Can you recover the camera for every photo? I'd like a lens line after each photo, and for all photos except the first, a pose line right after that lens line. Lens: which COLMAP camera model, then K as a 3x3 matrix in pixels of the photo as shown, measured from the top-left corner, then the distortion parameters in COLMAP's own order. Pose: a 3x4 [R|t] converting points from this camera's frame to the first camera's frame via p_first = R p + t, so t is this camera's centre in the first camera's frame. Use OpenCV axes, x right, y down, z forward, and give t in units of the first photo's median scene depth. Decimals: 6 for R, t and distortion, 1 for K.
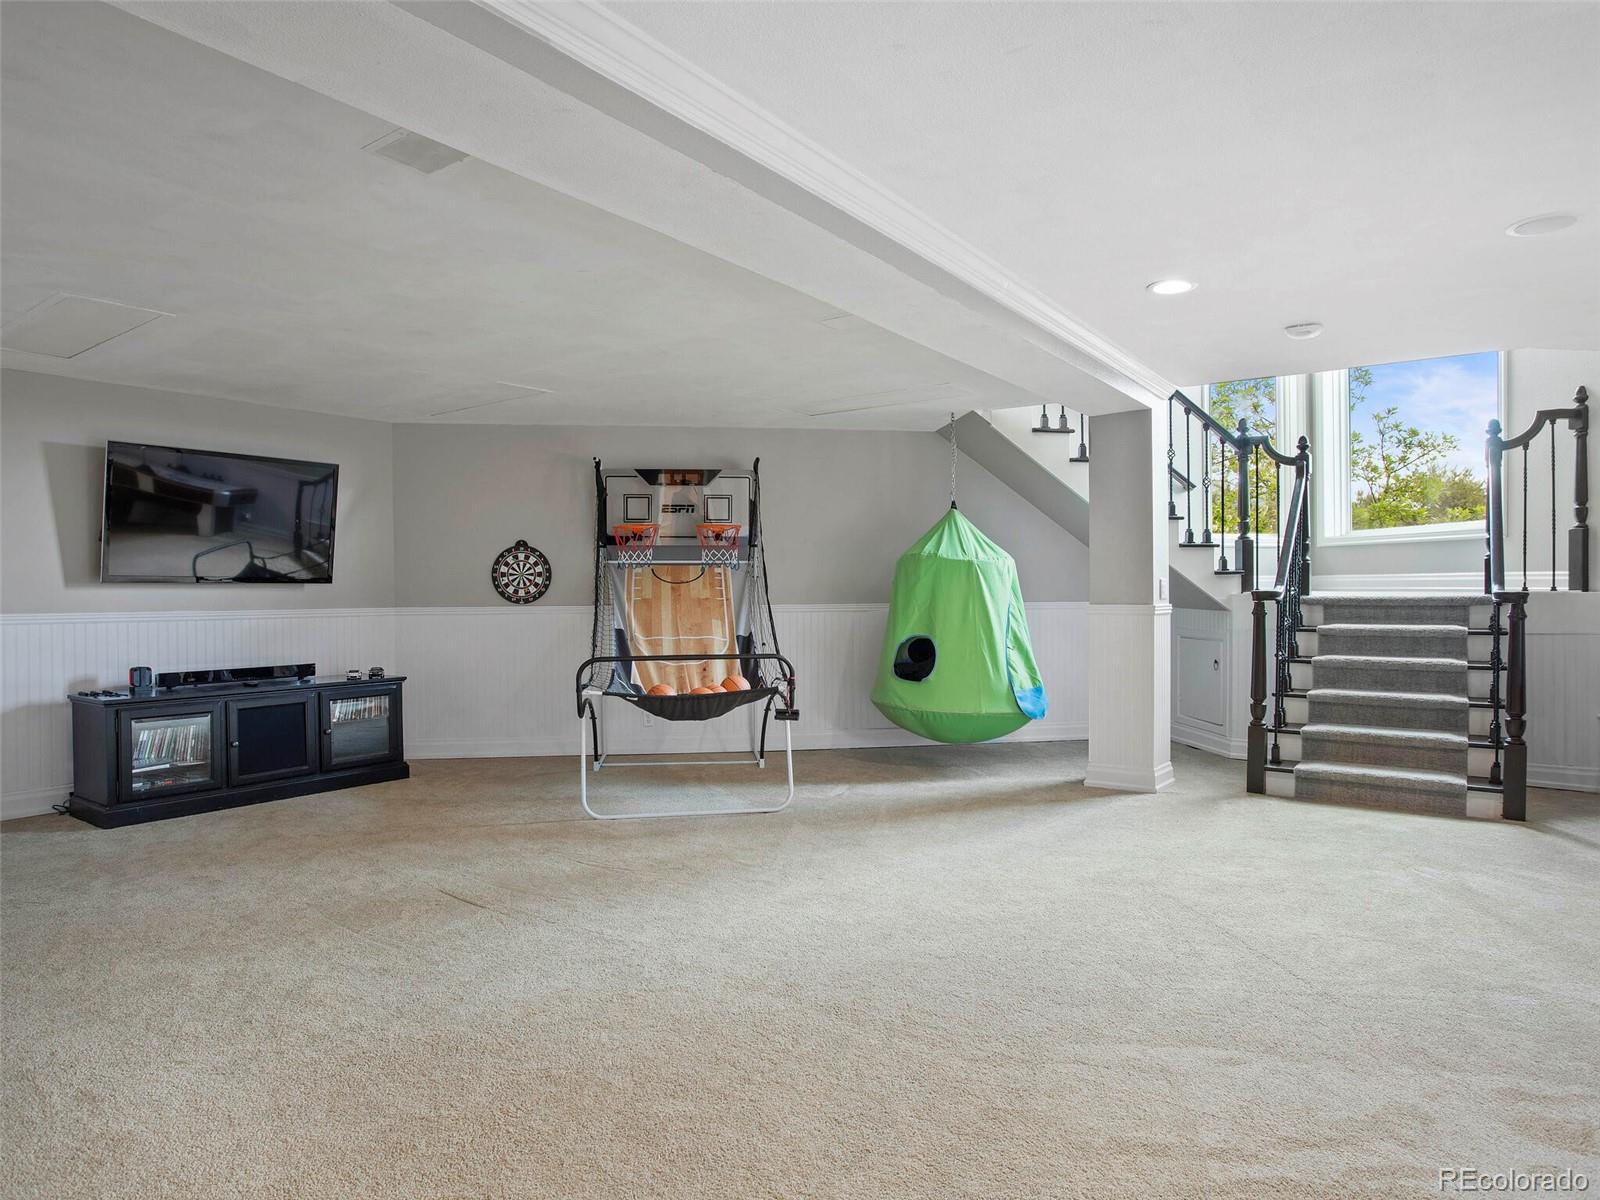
lens RADIAL K [[978.8, 0, 800.0], [0, 978.8, 600.0], [0, 0, 1]] dist [-0.078028, 0.056313]
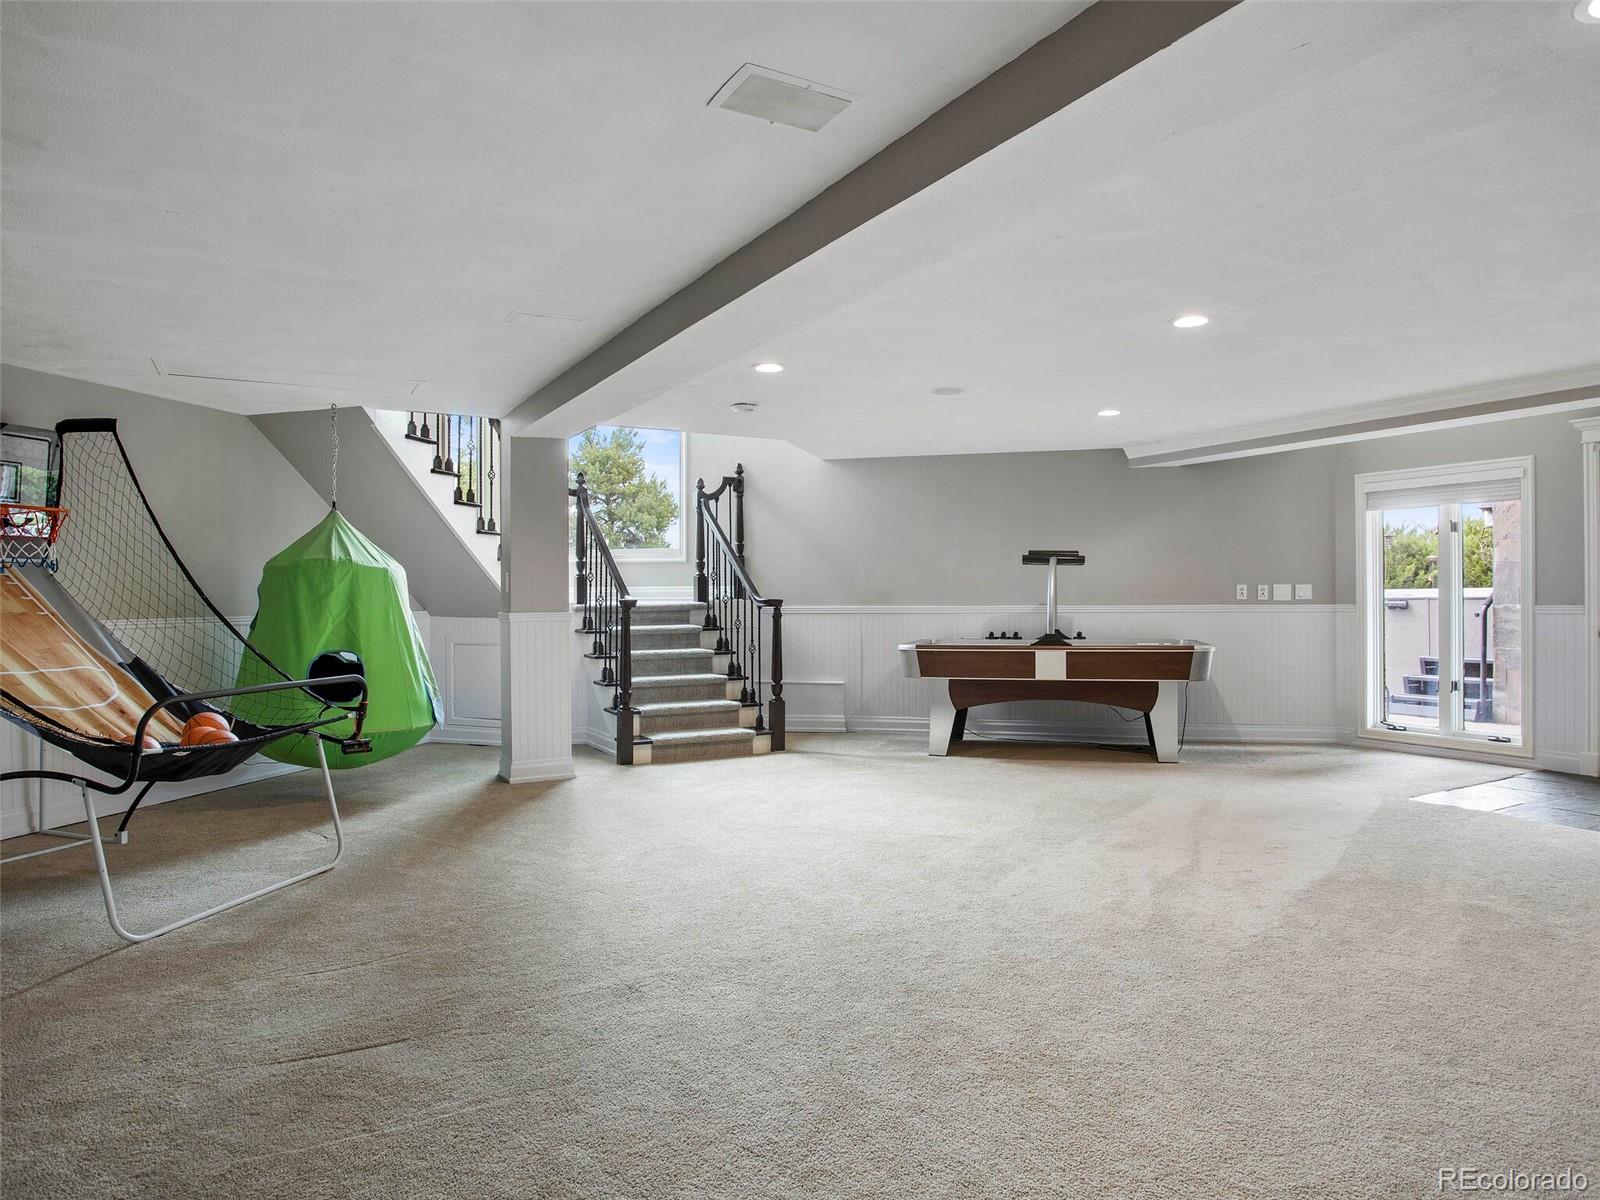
lens RADIAL K [[978.8, 0, 800.0], [0, 978.8, 600.0], [0, 0, 1]] dist [-0.078028, 0.056313]
pose [[0.411068, -0.001910, 0.911603, -0.564725], [0.012726, 0.999912, -0.003643, -0.001789], [-0.911516, 0.013099, 0.411056, 0.284765]]
